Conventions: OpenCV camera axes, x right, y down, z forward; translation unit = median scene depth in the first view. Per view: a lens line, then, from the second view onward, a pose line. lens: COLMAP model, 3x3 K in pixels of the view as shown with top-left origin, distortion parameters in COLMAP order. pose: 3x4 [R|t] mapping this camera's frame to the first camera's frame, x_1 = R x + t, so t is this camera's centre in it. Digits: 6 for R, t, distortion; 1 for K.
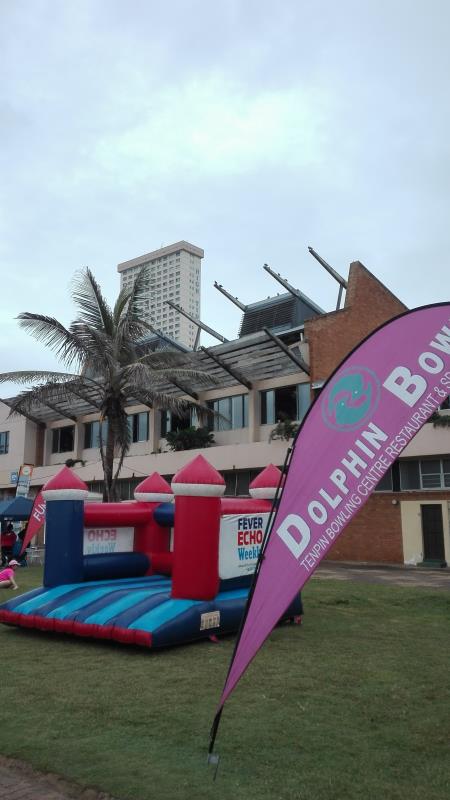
lens RADIAL K [[623.3, 0, 225.0], [0, 623.3, 400.0], [0, 0, 1]] dist [0.001764, -0.001920]
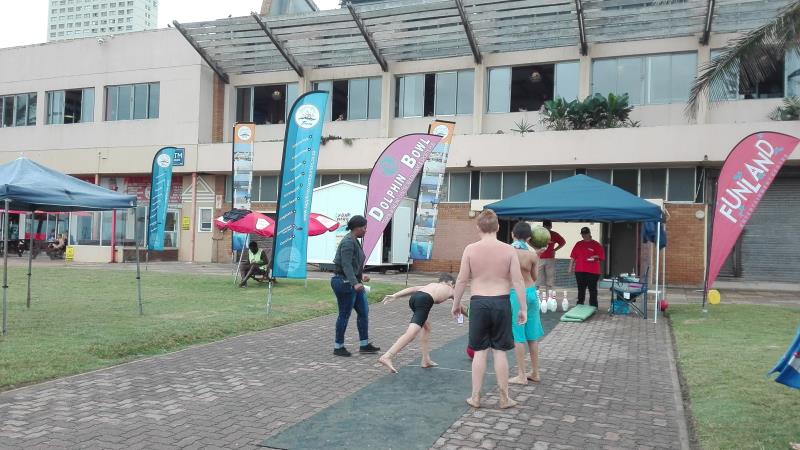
lens RADIAL K [[623.3, 0, 400.0], [0, 623.3, 225.0], [0, 0, 1]] dist [0.001764, -0.001920]
pose [[0.894434, 0.018506, 0.446817, -0.393887], [-0.095581, 0.983966, 0.150580, 0.072664], [-0.436866, -0.177391, 0.881862, 0.350503]]
